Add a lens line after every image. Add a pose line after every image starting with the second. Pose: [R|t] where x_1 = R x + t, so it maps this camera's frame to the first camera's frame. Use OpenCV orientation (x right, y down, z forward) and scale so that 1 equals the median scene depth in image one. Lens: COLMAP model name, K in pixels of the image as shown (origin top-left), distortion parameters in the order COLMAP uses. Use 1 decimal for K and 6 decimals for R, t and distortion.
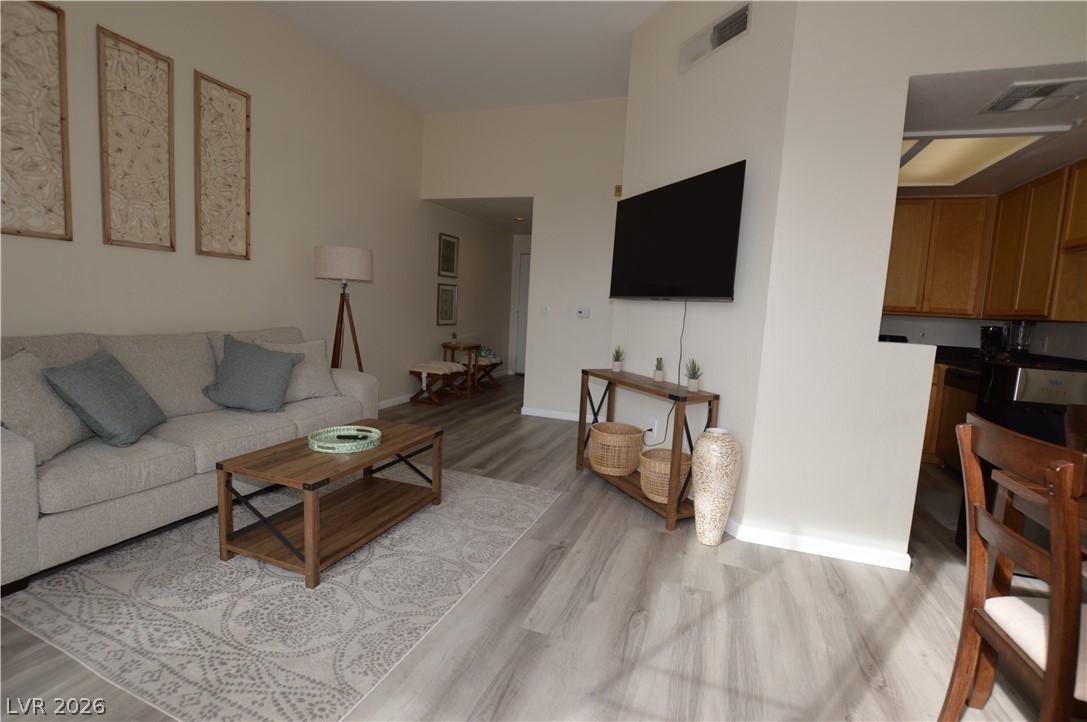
lens RADIAL K [[487.0, 0, 543.5], [0, 487.0, 361.0], [0, 0, 1]] dist [-0.043988, 0.009175]
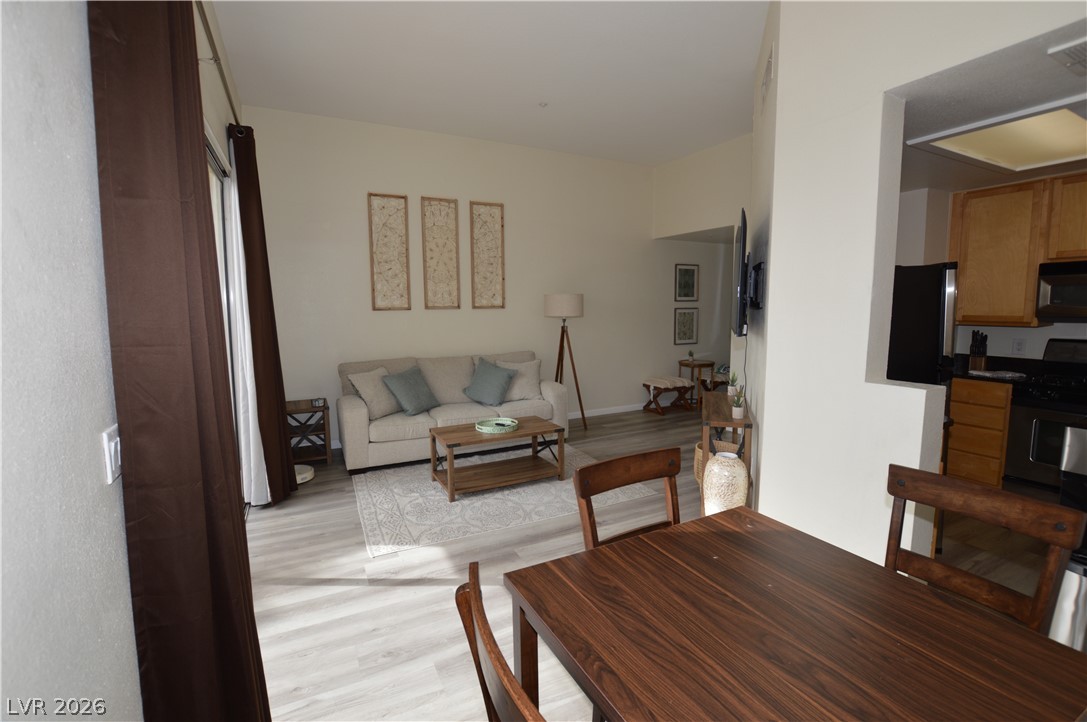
lens RADIAL K [[487.0, 0, 543.5], [0, 487.0, 361.0], [0, 0, 1]] dist [-0.043988, 0.009175]
pose [[0.726143, 0.020447, -0.687240, 0.680829], [-0.030158, 0.999543, -0.002127, -0.046901], [0.686882, 0.022270, 0.726428, -0.074035]]
